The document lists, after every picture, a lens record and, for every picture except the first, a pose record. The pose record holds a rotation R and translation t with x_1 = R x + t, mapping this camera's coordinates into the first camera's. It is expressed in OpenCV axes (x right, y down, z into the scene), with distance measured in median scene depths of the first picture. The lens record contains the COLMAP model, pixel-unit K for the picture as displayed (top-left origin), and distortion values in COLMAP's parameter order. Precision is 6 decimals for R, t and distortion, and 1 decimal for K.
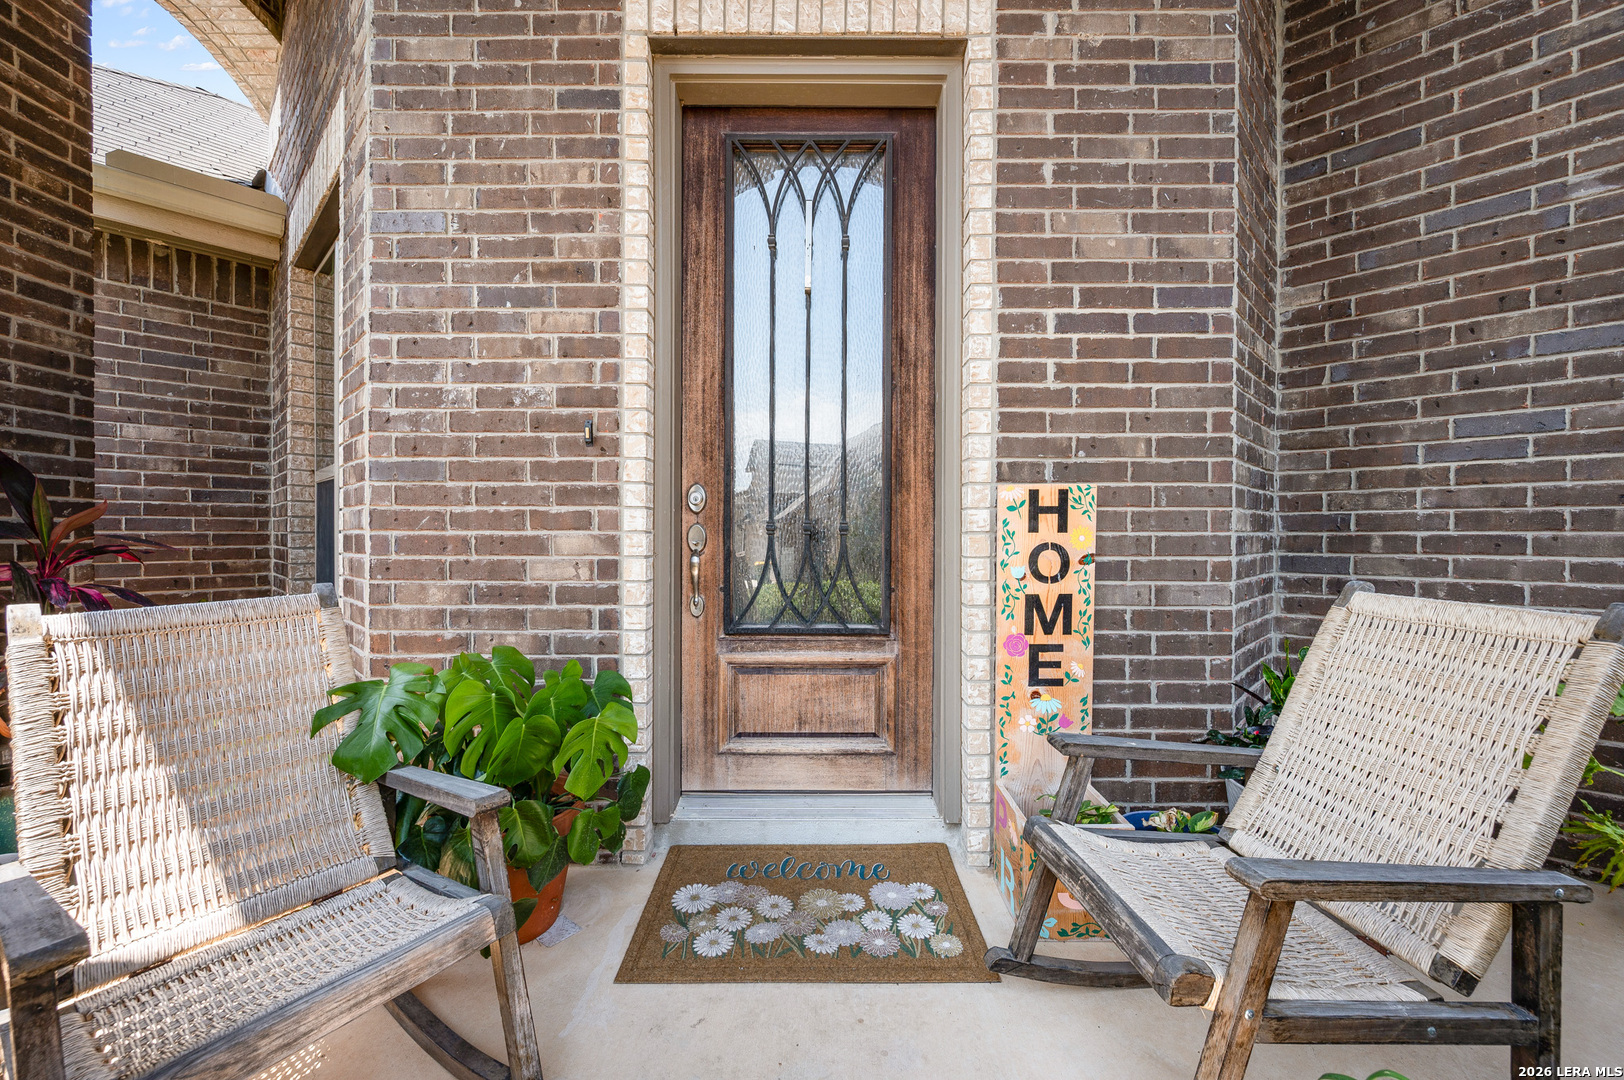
lens RADIAL K [[667.1, 0, 812.6], [0, 667.1, 533.1], [0, 0, 1]] dist [0.006968, -0.001771]
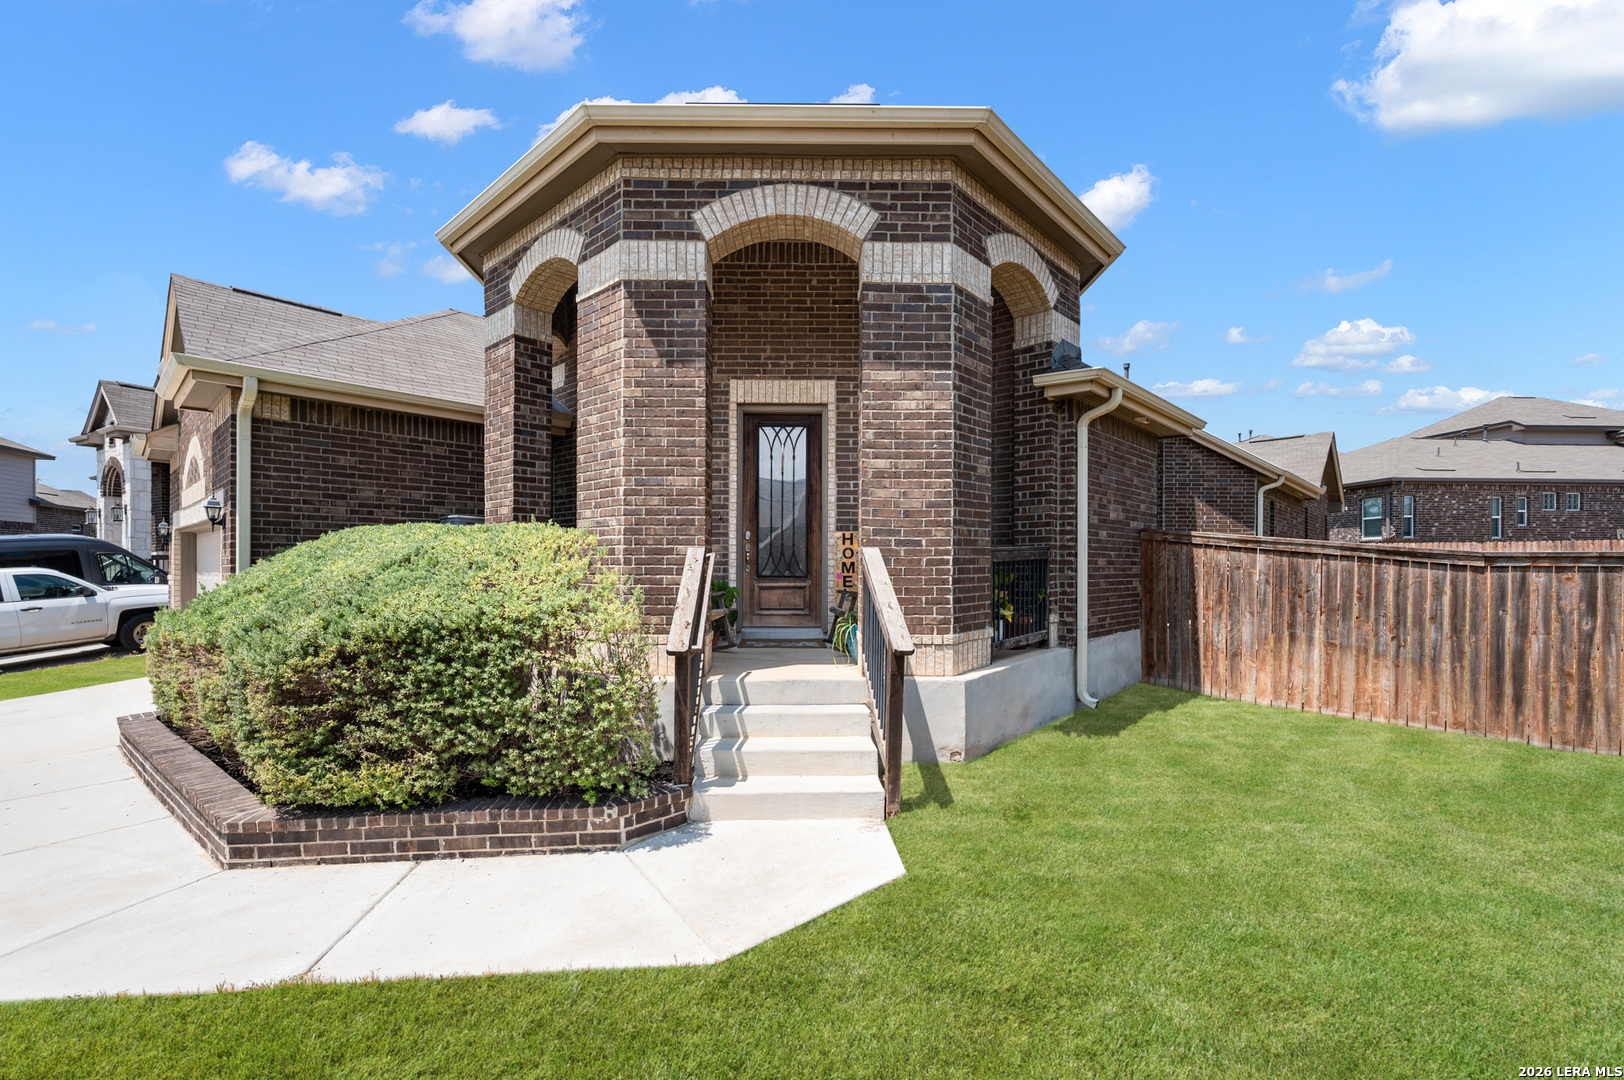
lens RADIAL K [[693.8, 0, 799.2], [0, 693.8, 572.8], [0, 0, 1]] dist [0.001914, 0.000113]
pose [[0.999863, 0.000642, 0.016516, 0.021950], [-0.000801, 0.999954, 0.009592, 0.108716], [-0.016509, -0.009604, 0.999818, -2.638033]]
